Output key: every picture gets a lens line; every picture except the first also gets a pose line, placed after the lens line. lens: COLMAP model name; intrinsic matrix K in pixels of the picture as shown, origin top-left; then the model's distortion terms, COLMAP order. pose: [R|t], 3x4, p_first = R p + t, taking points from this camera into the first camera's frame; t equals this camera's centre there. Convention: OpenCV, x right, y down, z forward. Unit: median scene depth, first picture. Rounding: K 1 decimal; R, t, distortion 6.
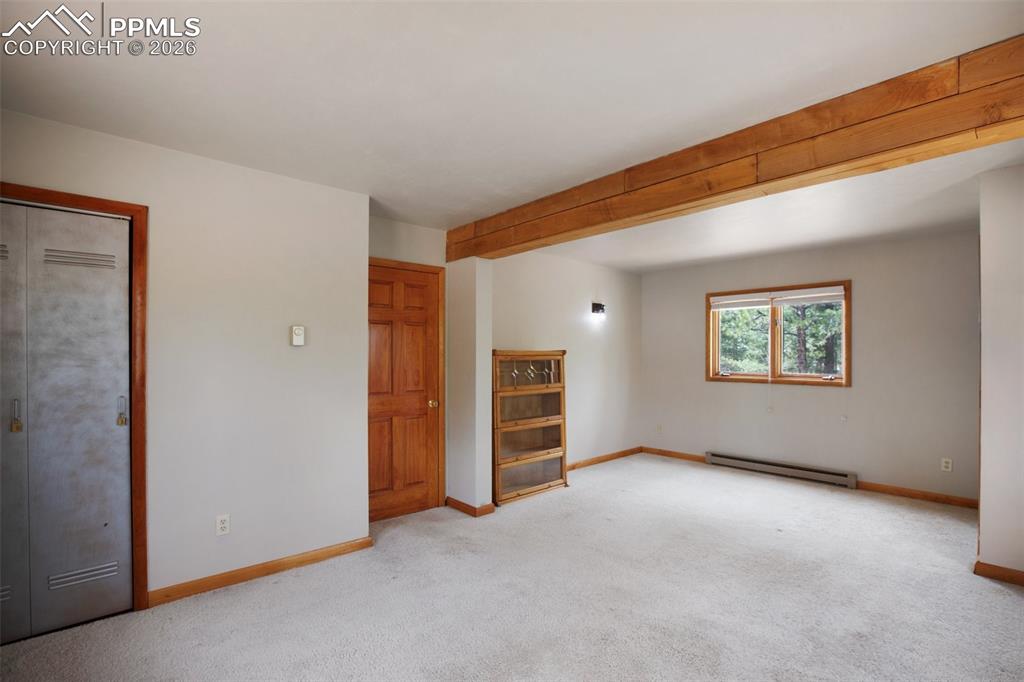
lens RADIAL K [[468.9, 0, 511.5], [0, 468.9, 346.0], [0, 0, 1]] dist [-0.038745, 0.009311]
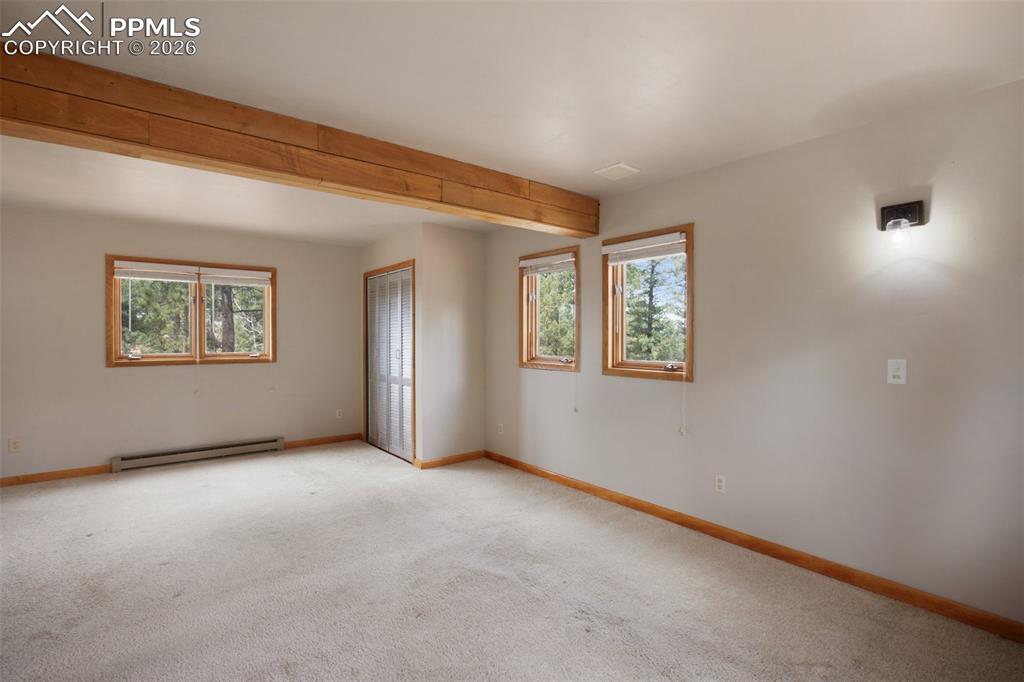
lens RADIAL K [[468.9, 0, 520.5], [0, 468.9, 338.1], [0, 0, 1]] dist [-0.038745, 0.009311]
pose [[0.053284, -0.009844, 0.998531, -0.421272], [-0.022336, 0.999689, 0.011047, 0.004836], [-0.998330, -0.022892, 0.053047, 0.387001]]
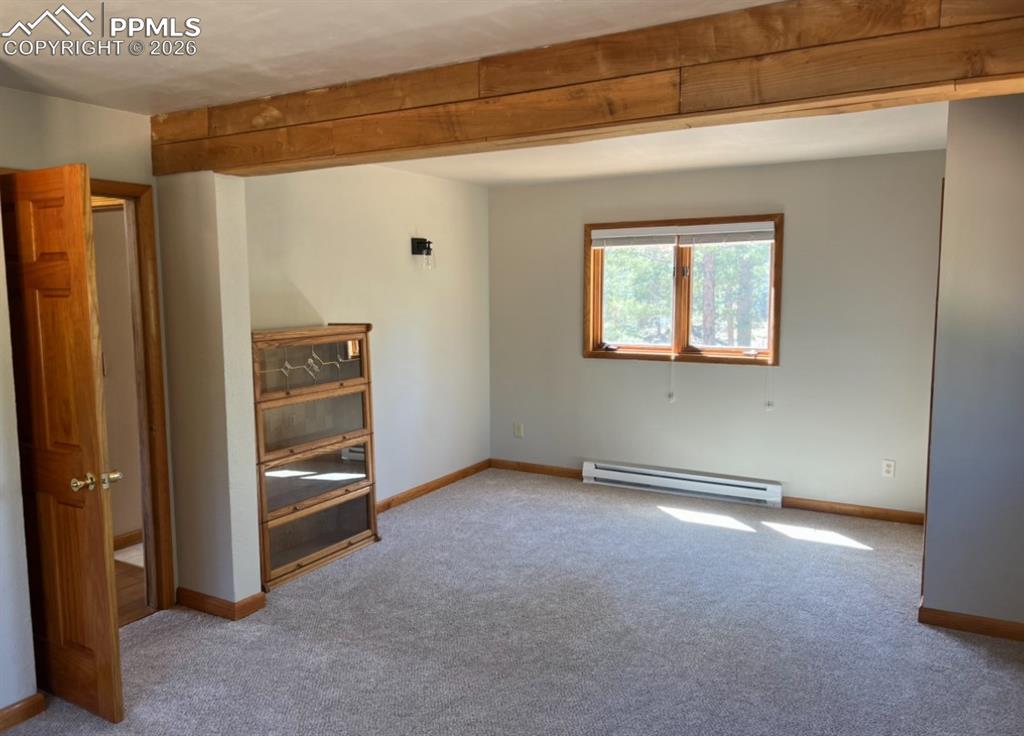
lens RADIAL K [[786.7, 0, 497.8], [0, 786.7, 350.6], [0, 0, 1]] dist [0.005840, -0.016200]
pose [[0.953799, -0.036648, 0.298201, -0.038585], [0.004488, 0.994160, 0.107825, -0.075474], [-0.300411, -0.101505, 0.948393, -0.018344]]
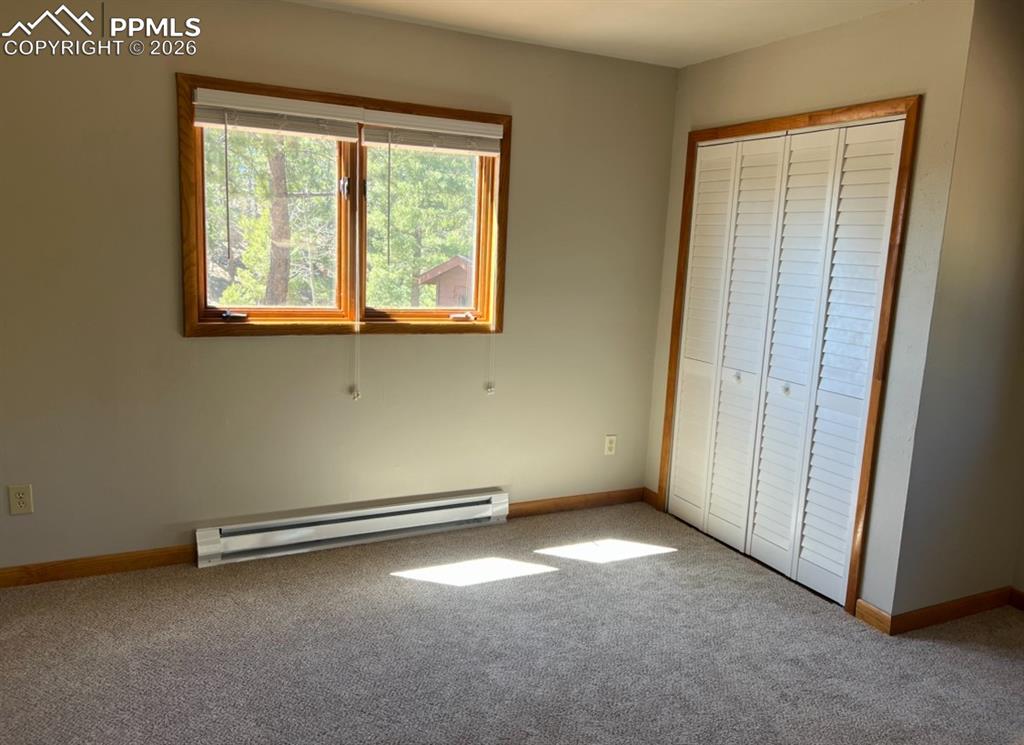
lens RADIAL K [[755.3, 0, 508.5], [0, 755.3, 366.6], [0, 0, 1]] dist [0.020345, -0.019690]
pose [[0.260565, -0.147814, 0.954074, -0.079171], [-0.067922, 0.982955, 0.170838, -0.020103], [-0.963064, -0.109317, 0.246083, 0.882187]]
